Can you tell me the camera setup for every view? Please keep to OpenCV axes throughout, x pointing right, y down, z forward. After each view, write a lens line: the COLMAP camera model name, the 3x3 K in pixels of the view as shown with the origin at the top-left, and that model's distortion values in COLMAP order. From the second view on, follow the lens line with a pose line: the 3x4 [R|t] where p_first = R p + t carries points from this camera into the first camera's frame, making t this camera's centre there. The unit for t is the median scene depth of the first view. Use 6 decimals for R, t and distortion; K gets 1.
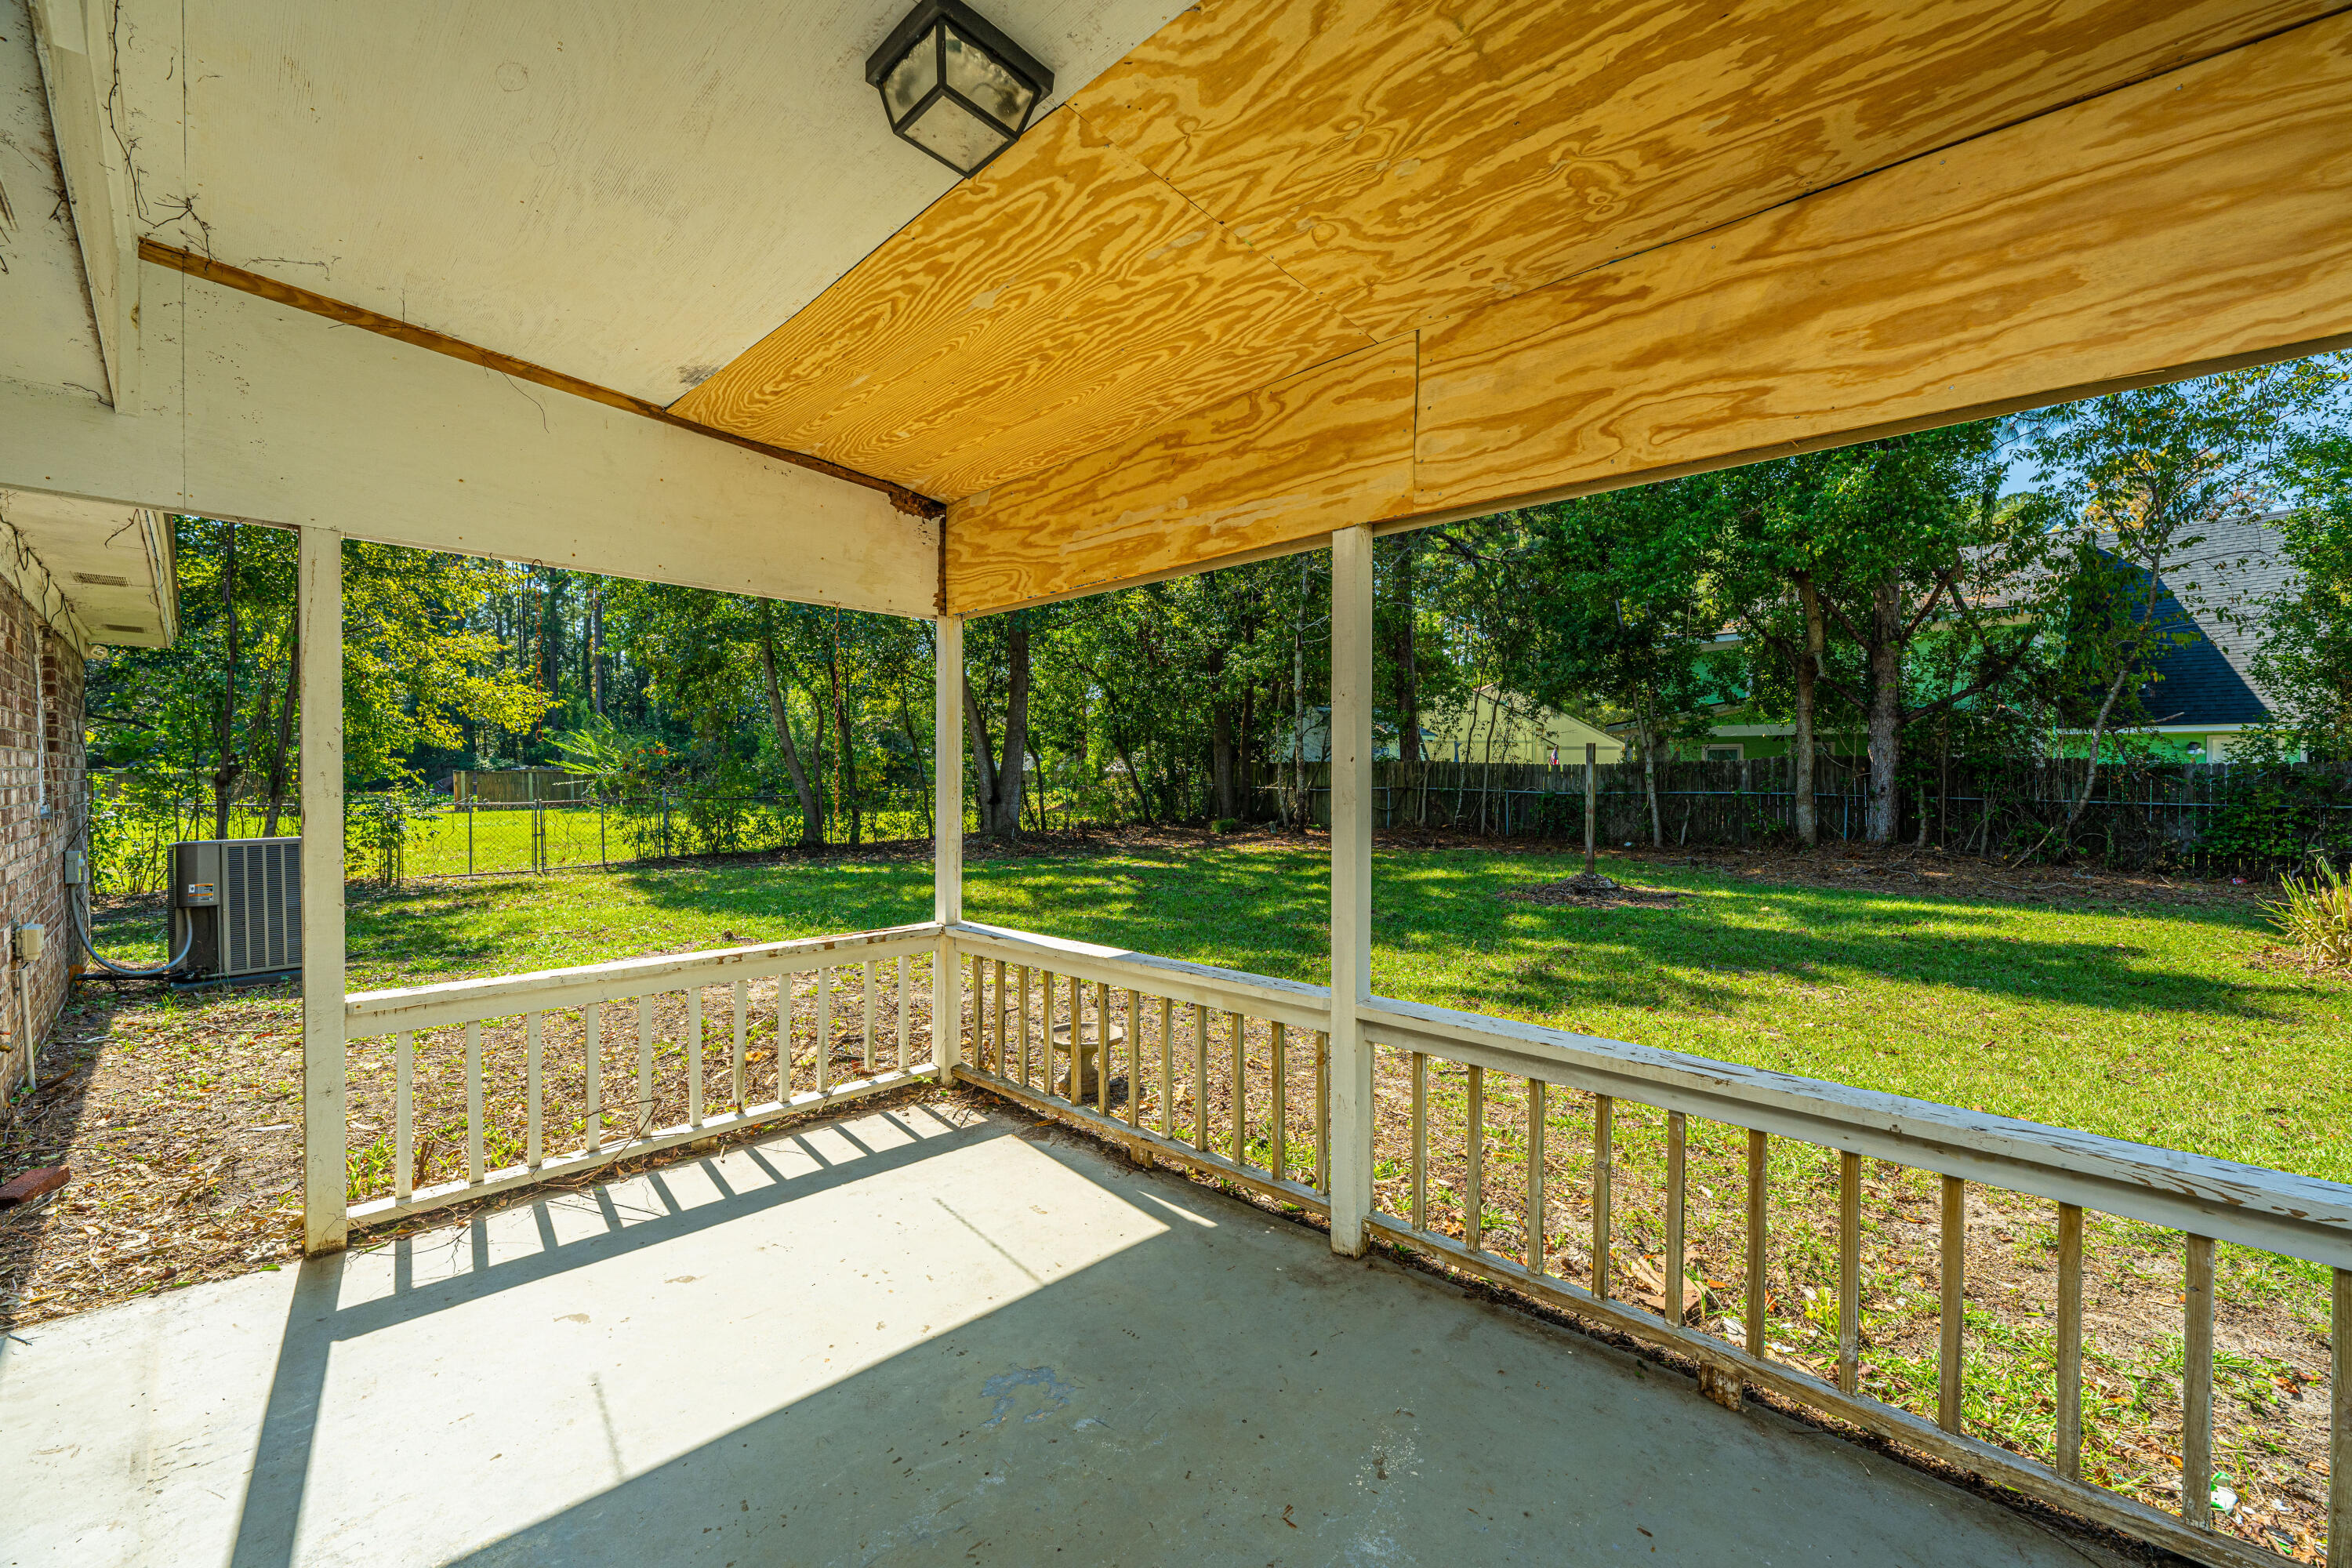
lens RADIAL K [[927.6, 0, 1181.4], [0, 927.6, 781.0], [0, 0, 1]] dist [-0.001464, 0.000001]
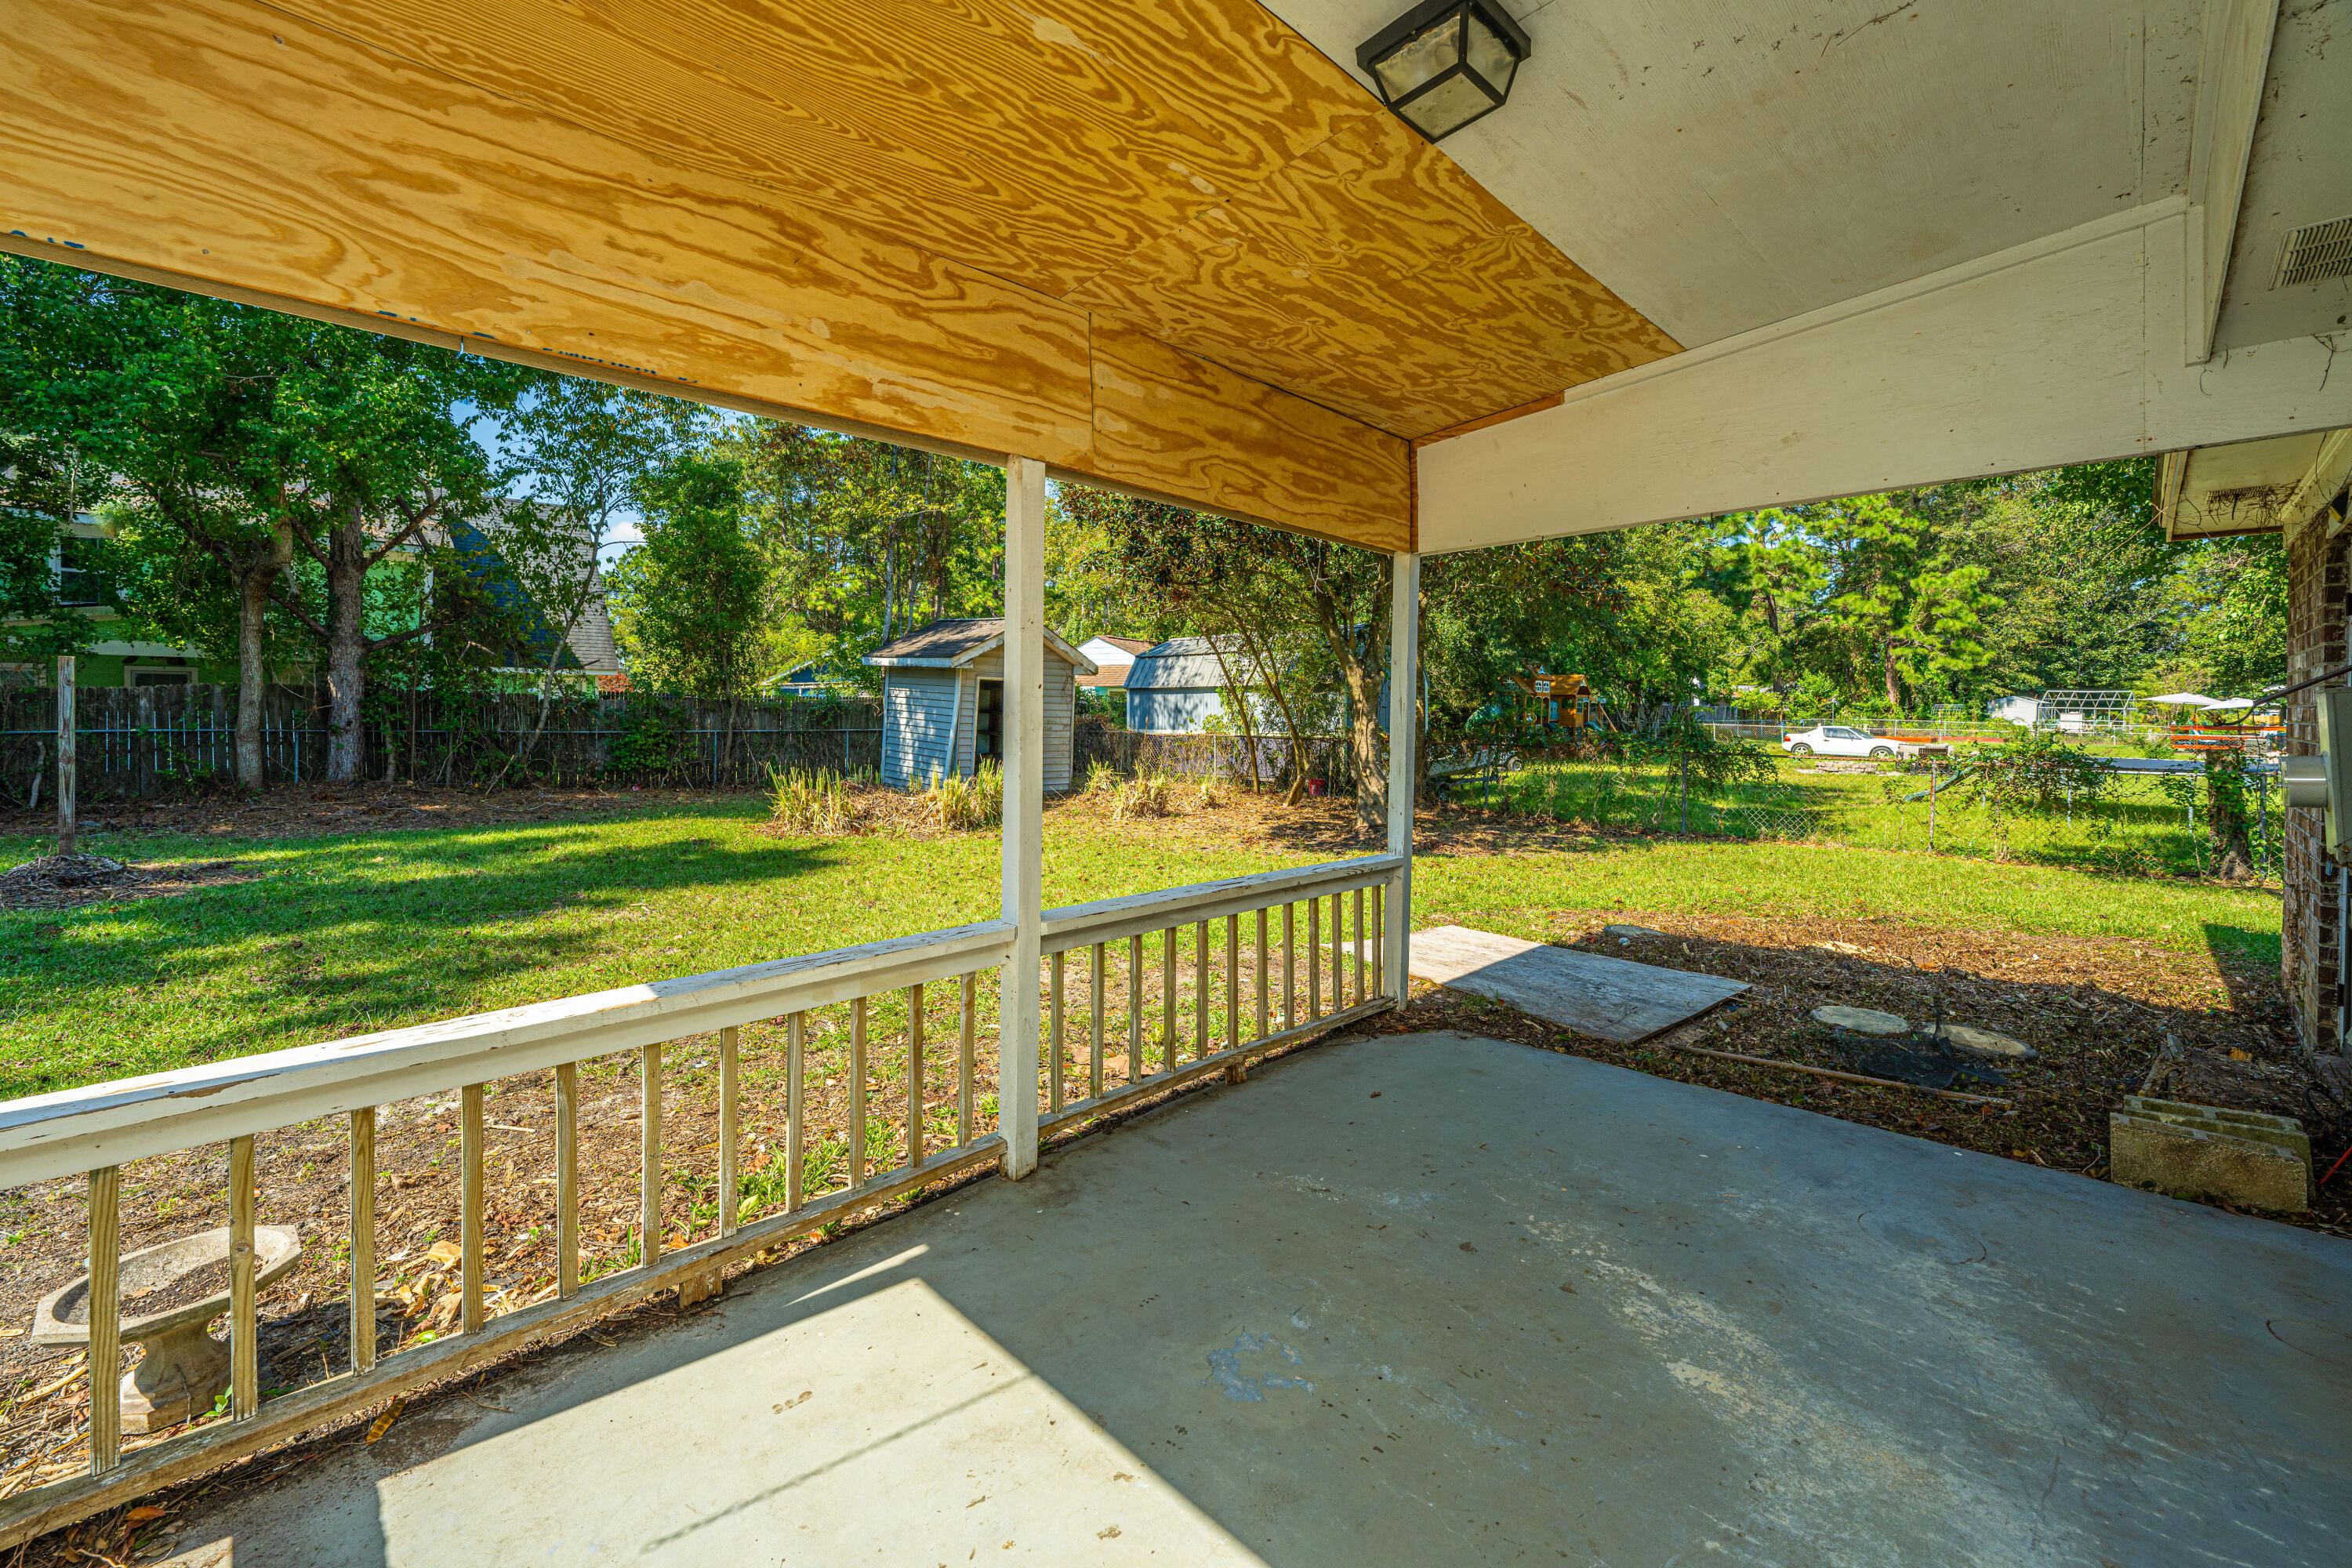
lens RADIAL K [[948.3, 0, 1176.4], [0, 948.3, 713.5], [0, 0, 1]] dist [0.000367, -0.000145]
pose [[0.041284, -0.001200, 0.999147, -0.259987], [0.003545, 0.999993, 0.001054, 0.002012], [-0.999141, 0.003498, 0.041288, 0.241952]]
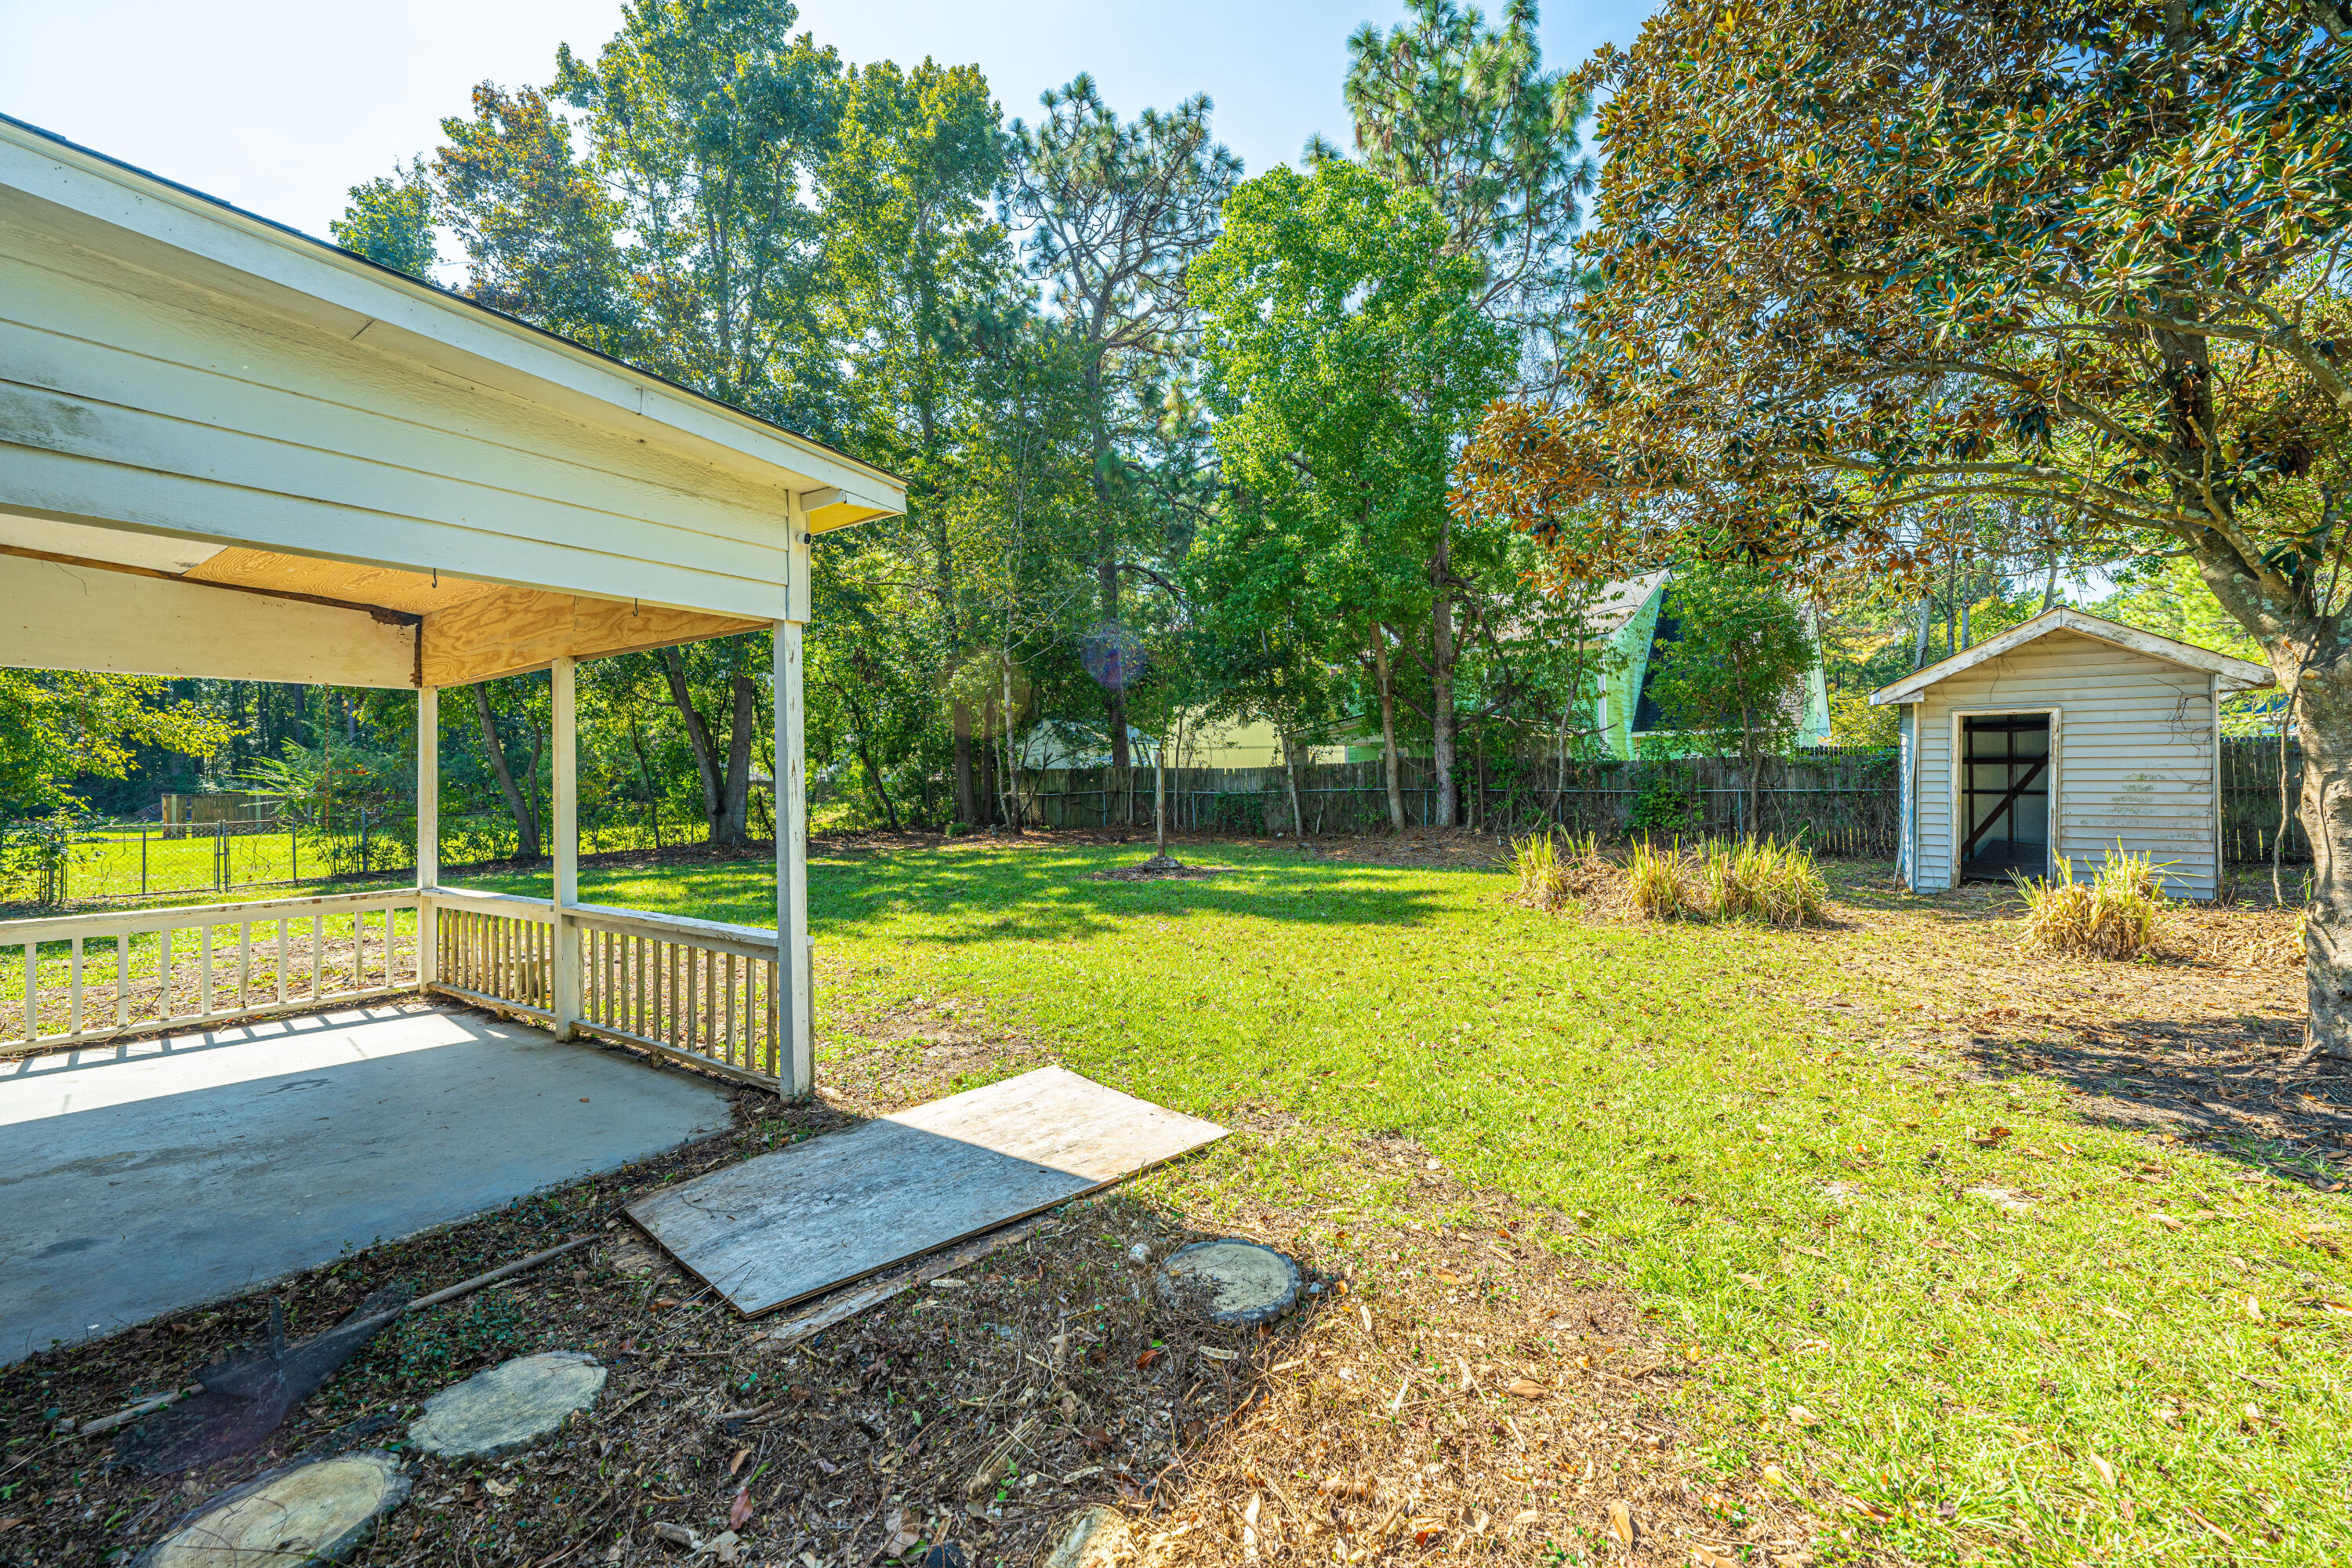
lens RADIAL K [[927.2, 0, 1167.2], [0, 927.2, 773.5], [0, 0, 1]] dist [0.001321, 0.000421]
pose [[0.989053, -0.019332, 0.146291, 0.349280], [0.021471, 0.999684, -0.013055, 0.004281], [-0.145992, 0.016053, 0.989155, -0.328748]]
